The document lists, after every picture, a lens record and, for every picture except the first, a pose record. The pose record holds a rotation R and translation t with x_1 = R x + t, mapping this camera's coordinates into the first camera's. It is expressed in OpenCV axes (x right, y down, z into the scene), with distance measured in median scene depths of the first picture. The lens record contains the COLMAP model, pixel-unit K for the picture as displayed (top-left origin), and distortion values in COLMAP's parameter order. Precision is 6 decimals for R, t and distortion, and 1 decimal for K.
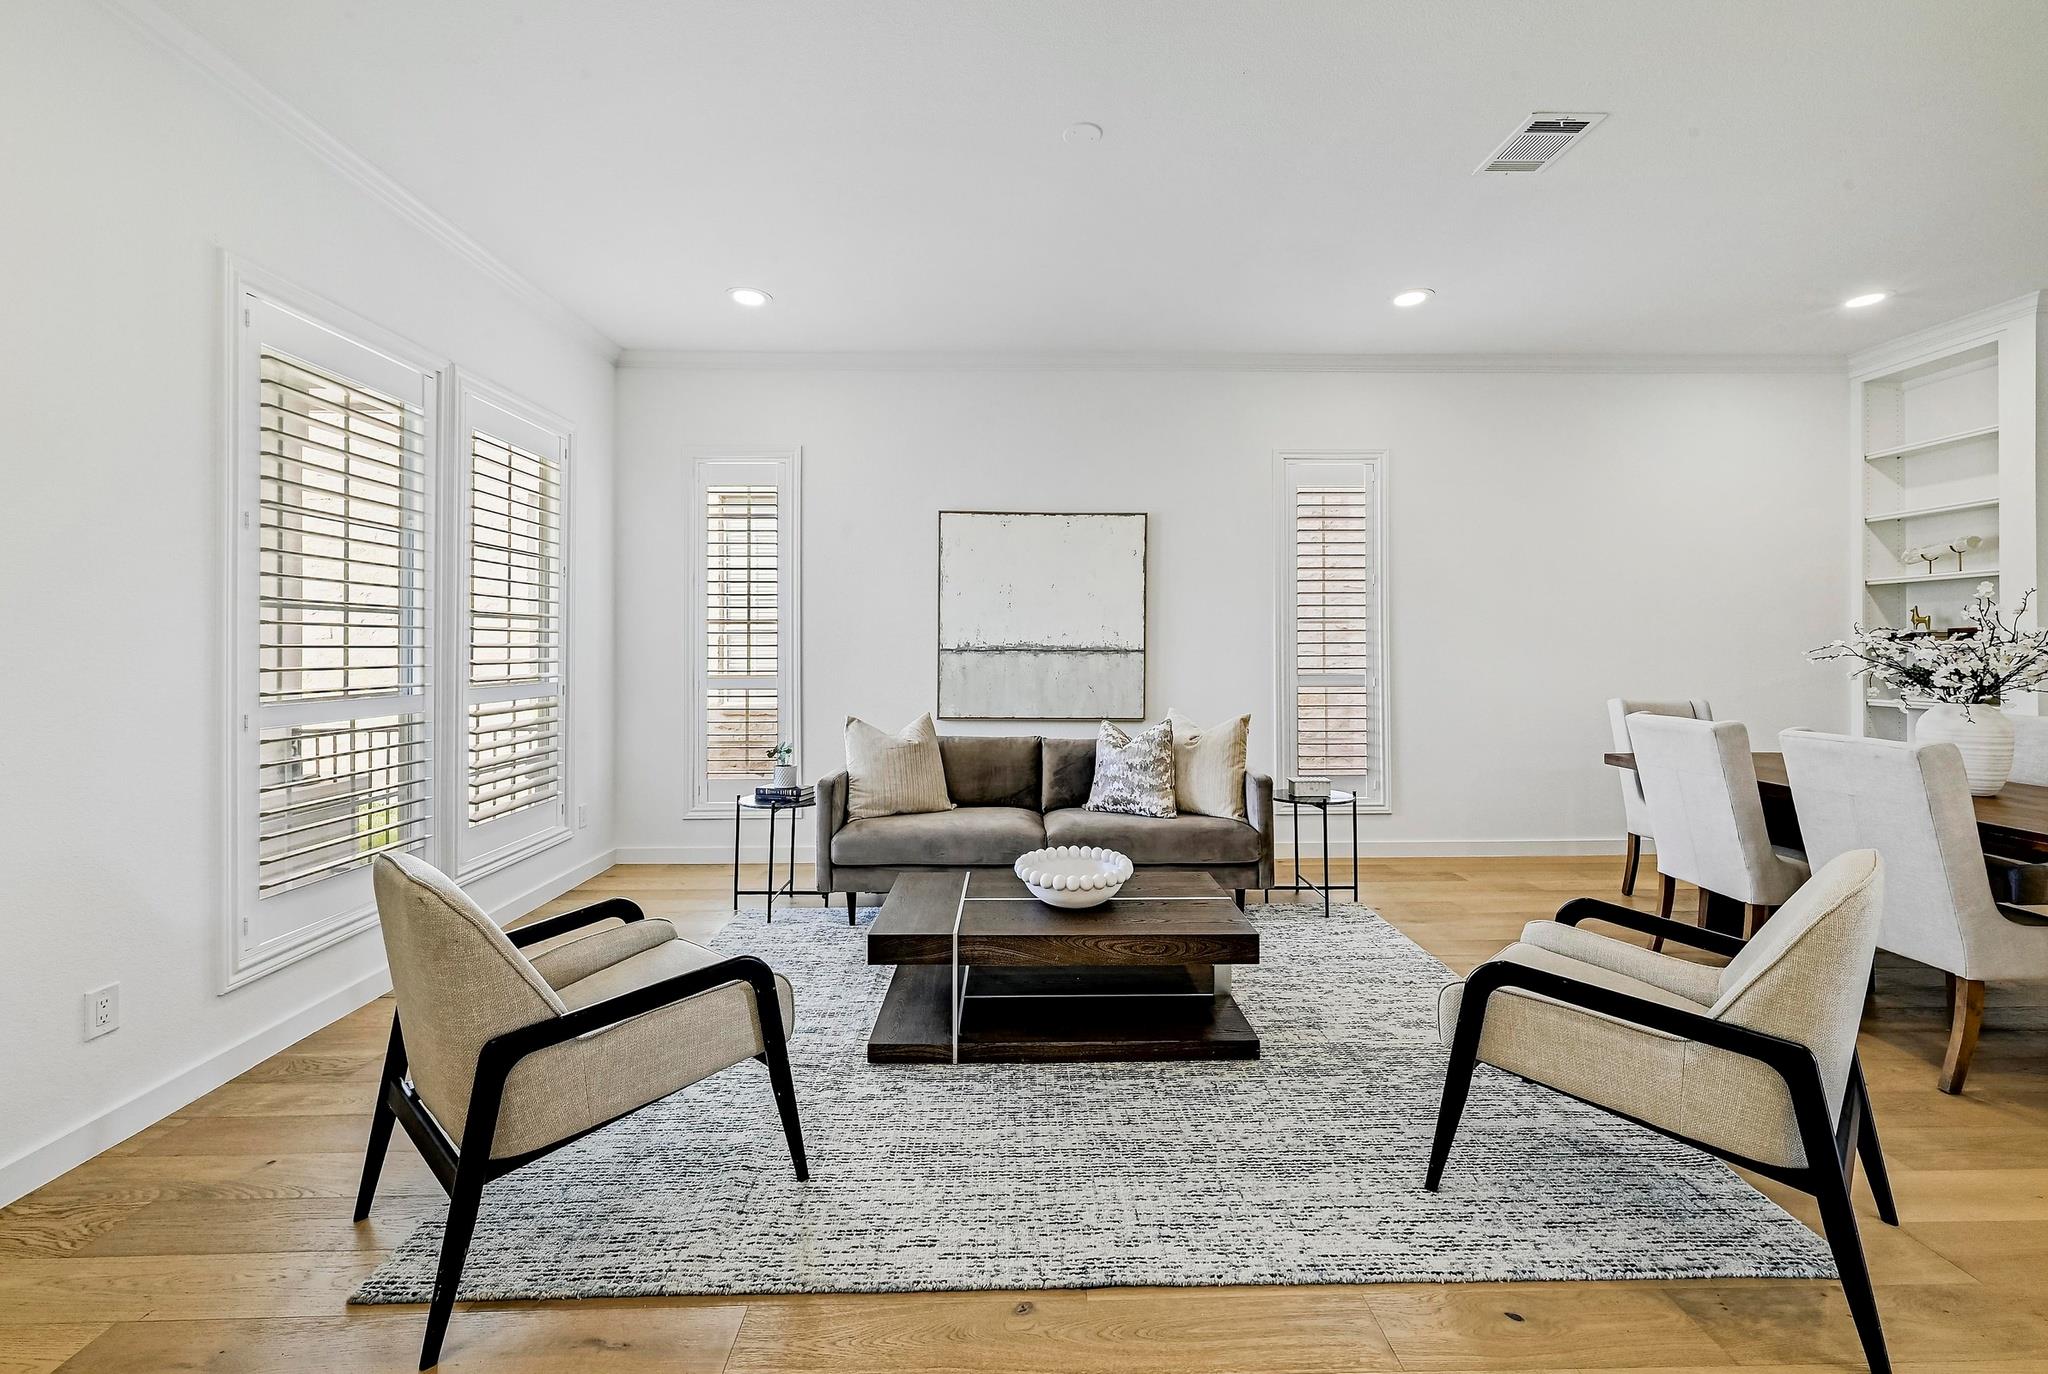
lens RADIAL K [[829.3, 0, 1021.4], [0, 829.3, 645.2], [0, 0, 1]] dist [-0.000778, -0.000093]
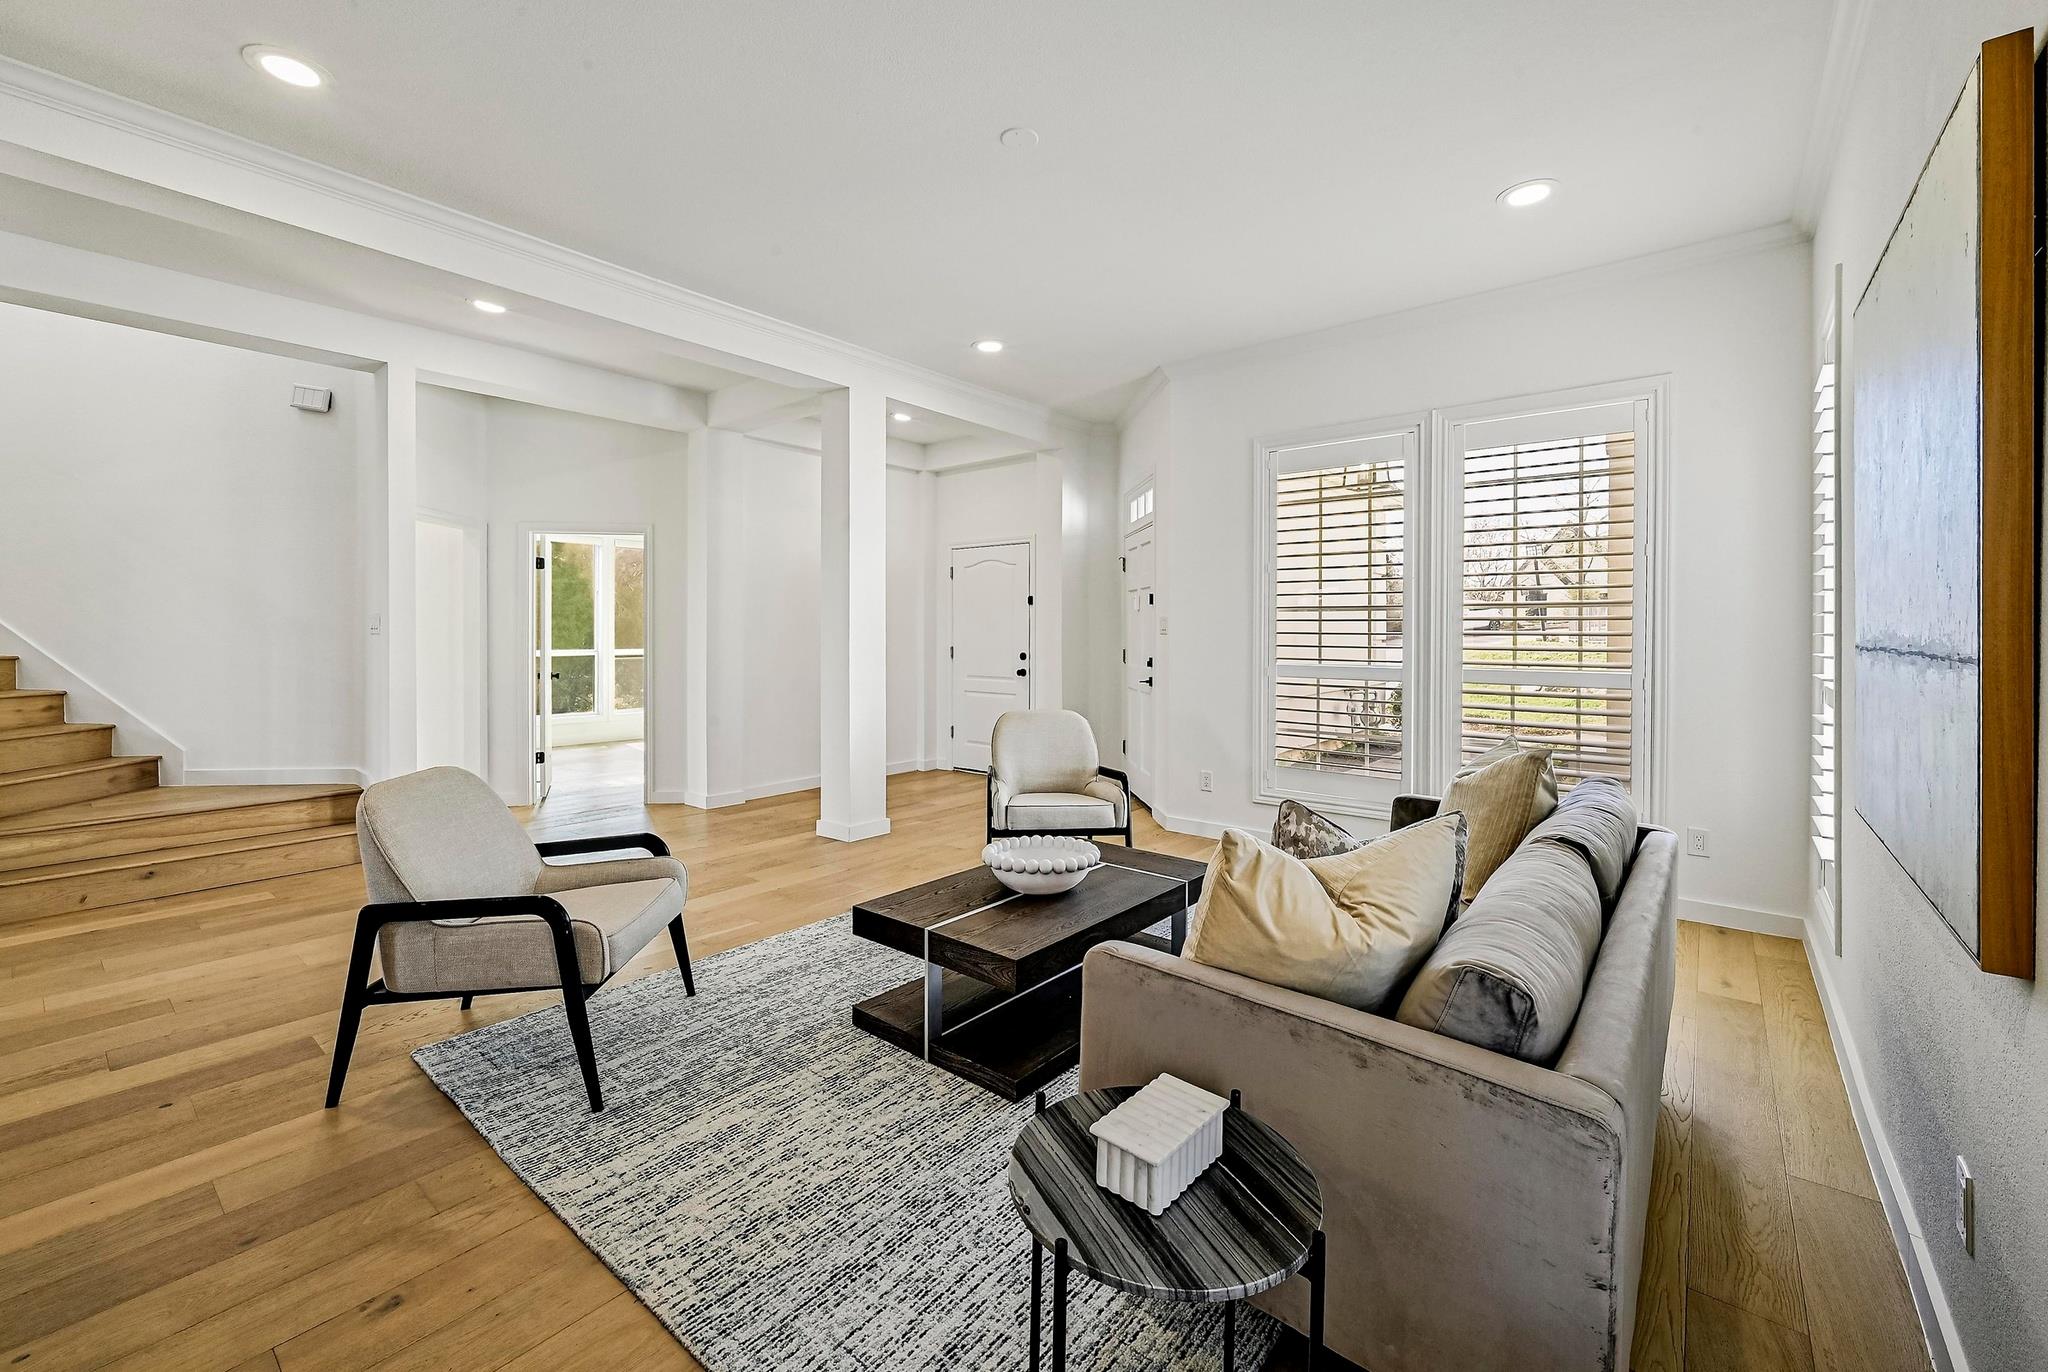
lens RADIAL K [[835.1, 0, 1023.9], [0, 835.1, 633.1], [0, 0, 1]] dist [-0.001176, 0.000013]
pose [[-0.646176, 0.000794, -0.763188, 0.663405], [-0.002667, 0.999991, 0.003299, -0.001871], [0.763184, 0.004167, -0.646168, 1.283106]]
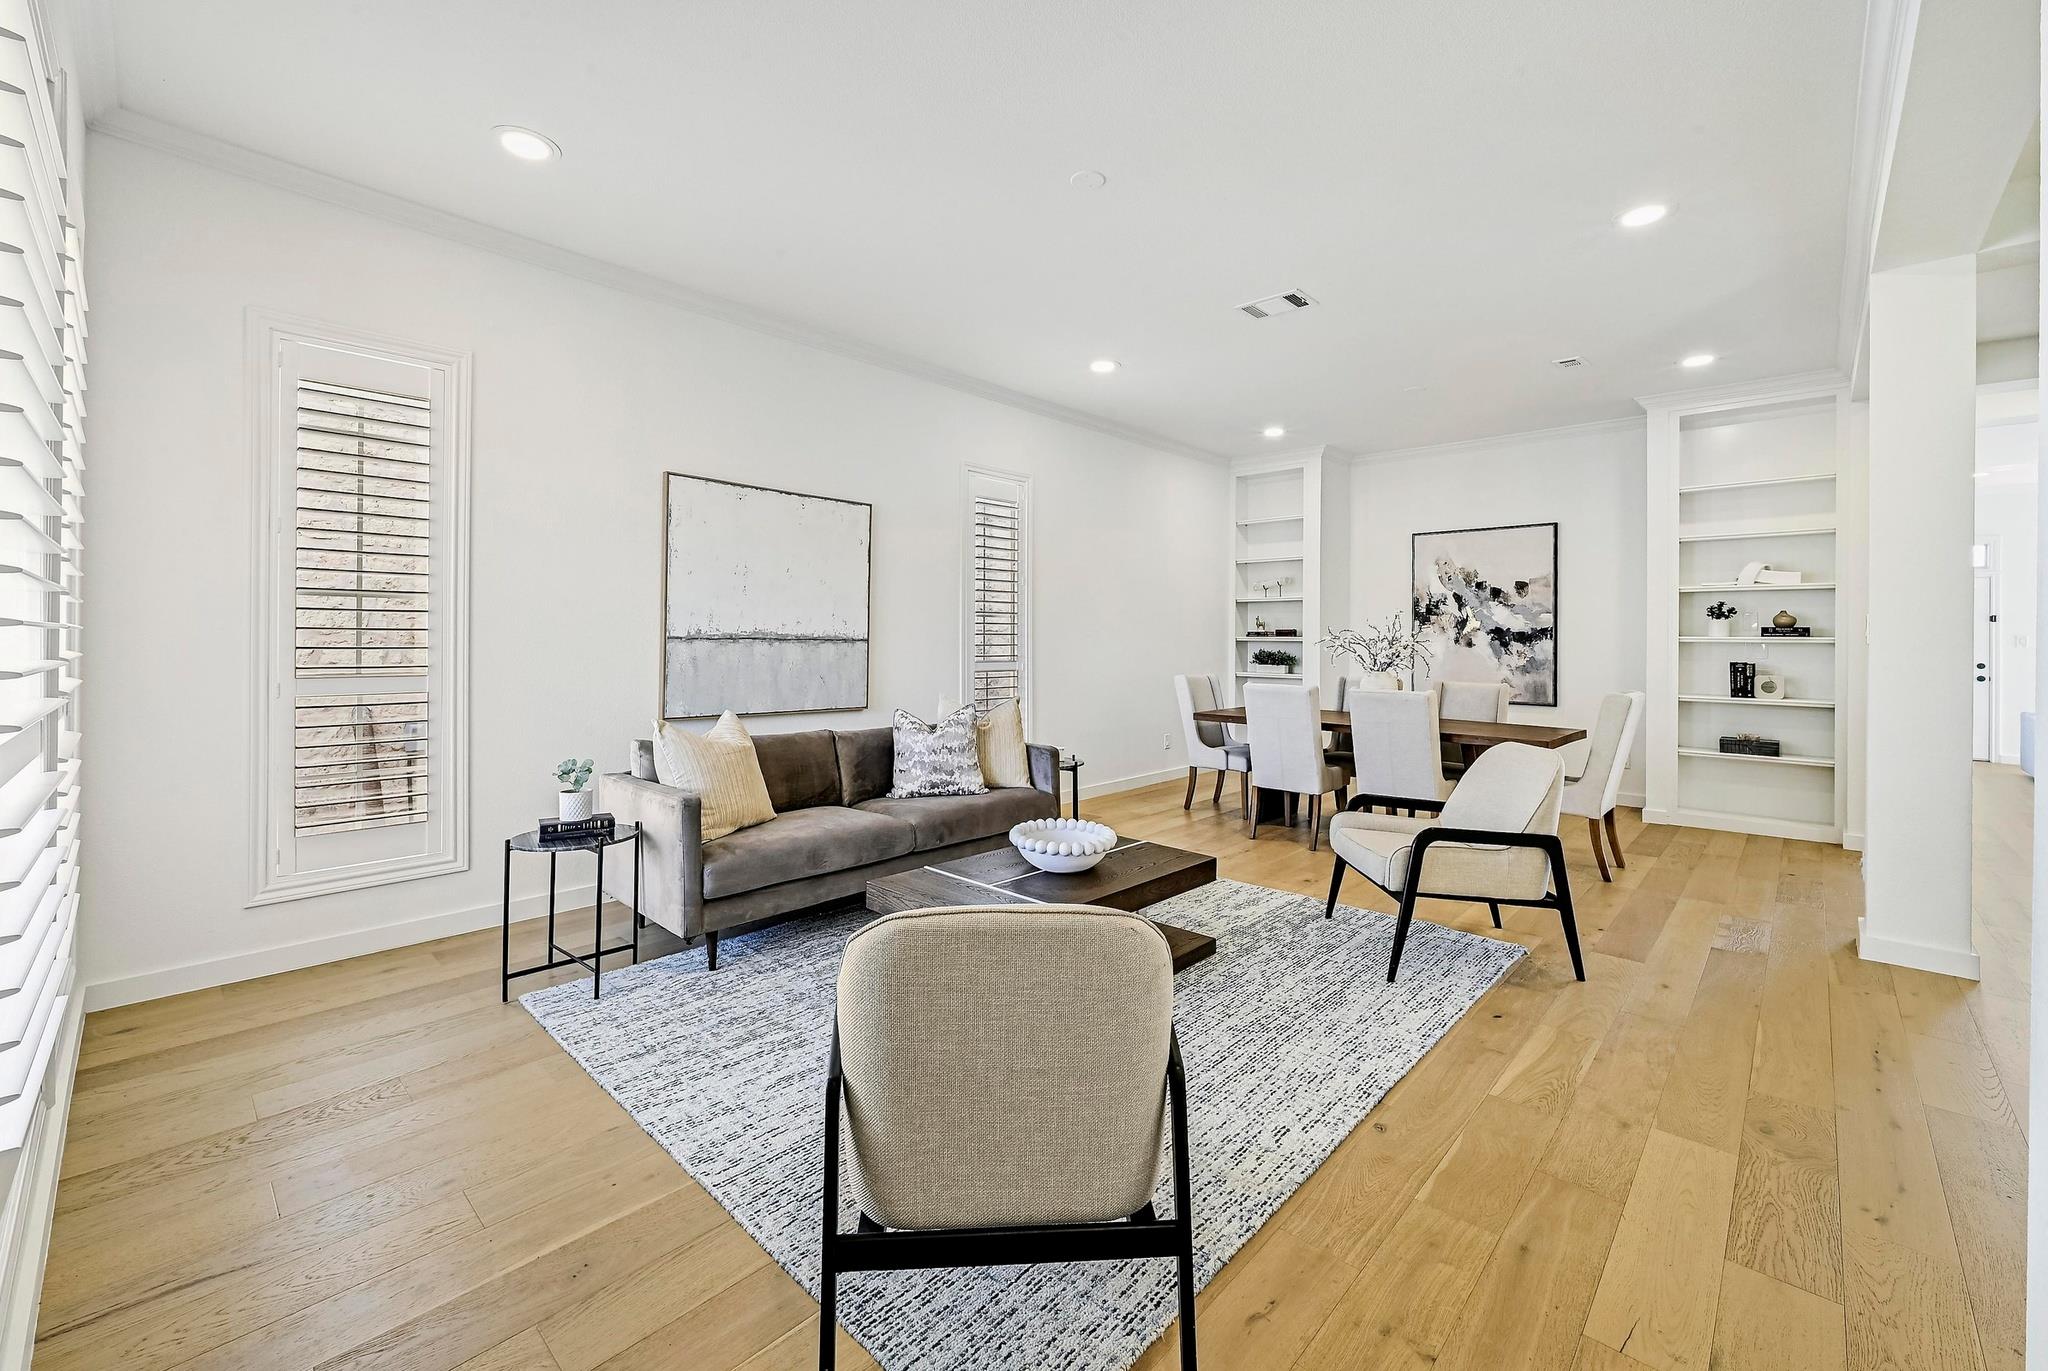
lens RADIAL K [[835.1, 0, 1023.9], [0, 835.1, 632.6], [0, 0, 1]] dist [-0.001176, 0.000013]
pose [[0.701542, 0.011904, 0.712529, -0.604179], [-0.009775, 0.999927, -0.007081, 0.003908], [-0.712561, -0.001997, 0.701607, 0.201752]]
